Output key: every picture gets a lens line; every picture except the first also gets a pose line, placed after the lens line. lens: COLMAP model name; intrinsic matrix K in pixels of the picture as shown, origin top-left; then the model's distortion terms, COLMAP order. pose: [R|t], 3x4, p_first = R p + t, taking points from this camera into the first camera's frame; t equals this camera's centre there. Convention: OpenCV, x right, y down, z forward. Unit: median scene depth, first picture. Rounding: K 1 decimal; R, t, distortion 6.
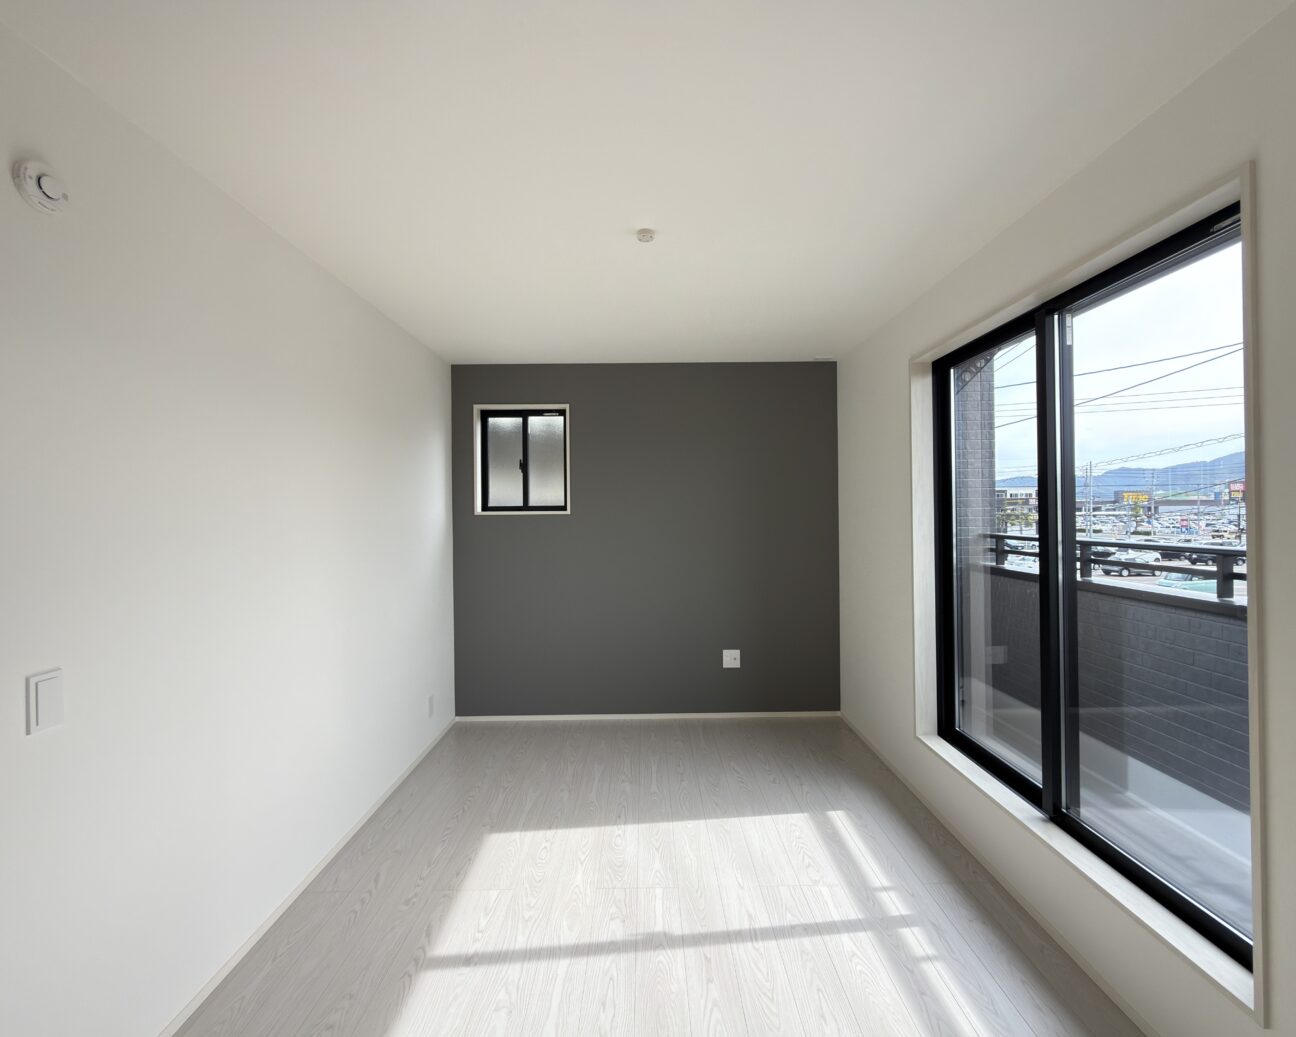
lens RADIAL K [[557.7, 0, 650.9], [0, 557.7, 518.0], [0, 0, 1]] dist [0.003803, -0.000965]
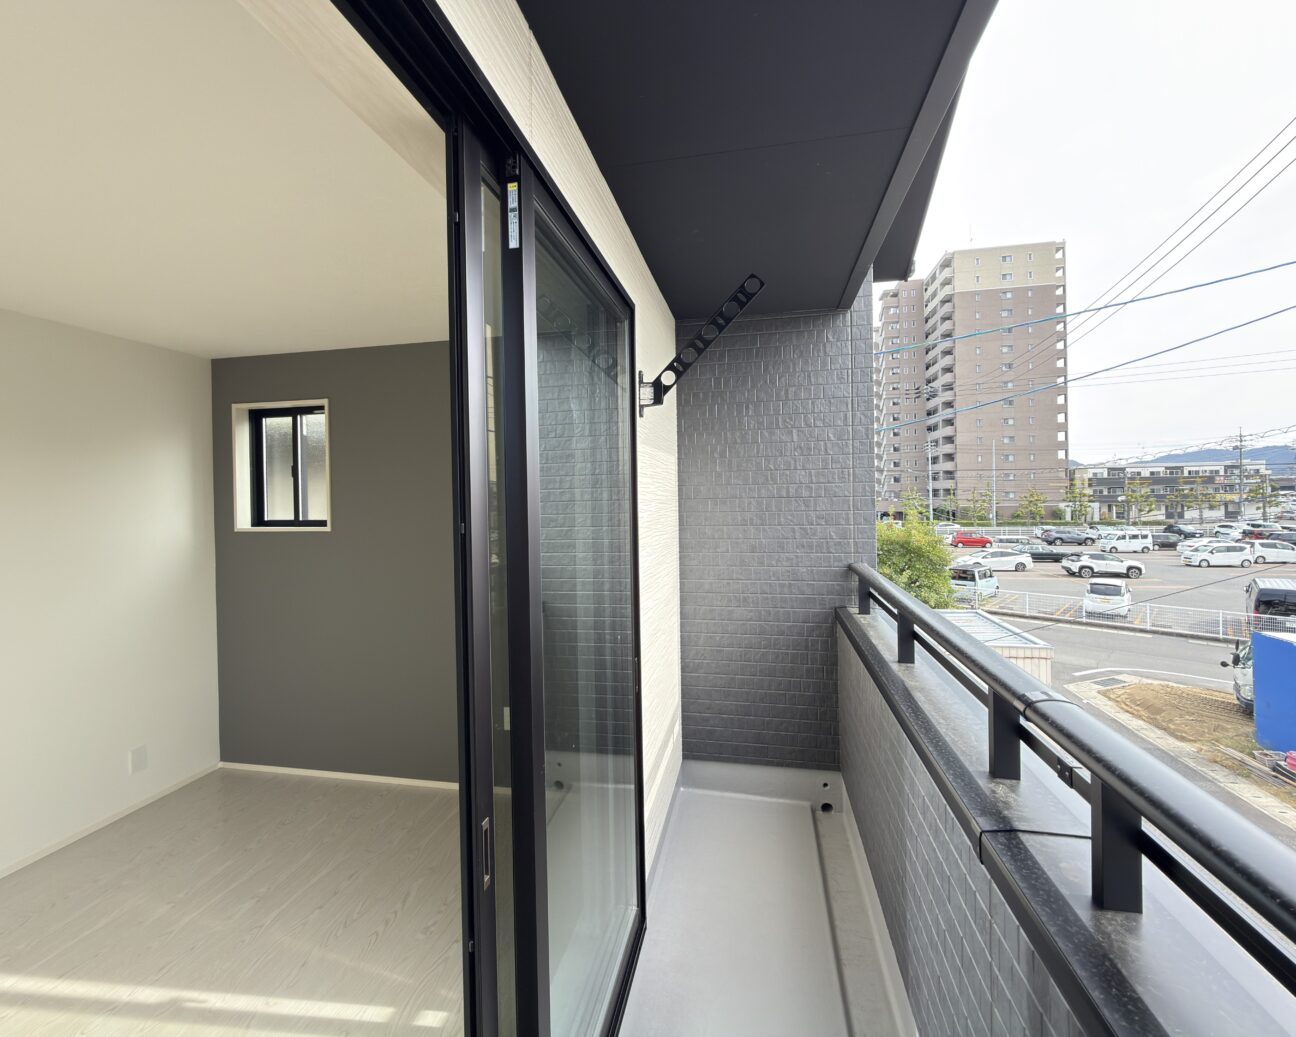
lens RADIAL K [[557.7, 0, 631.1], [0, 557.7, 502.6], [0, 0, 1]] dist [0.003803, -0.000965]
pose [[0.977884, -0.006158, -0.209059, 0.463040], [0.006133, 0.999981, -0.000768, -0.045348], [0.209060, -0.000531, 0.977903, 0.273626]]
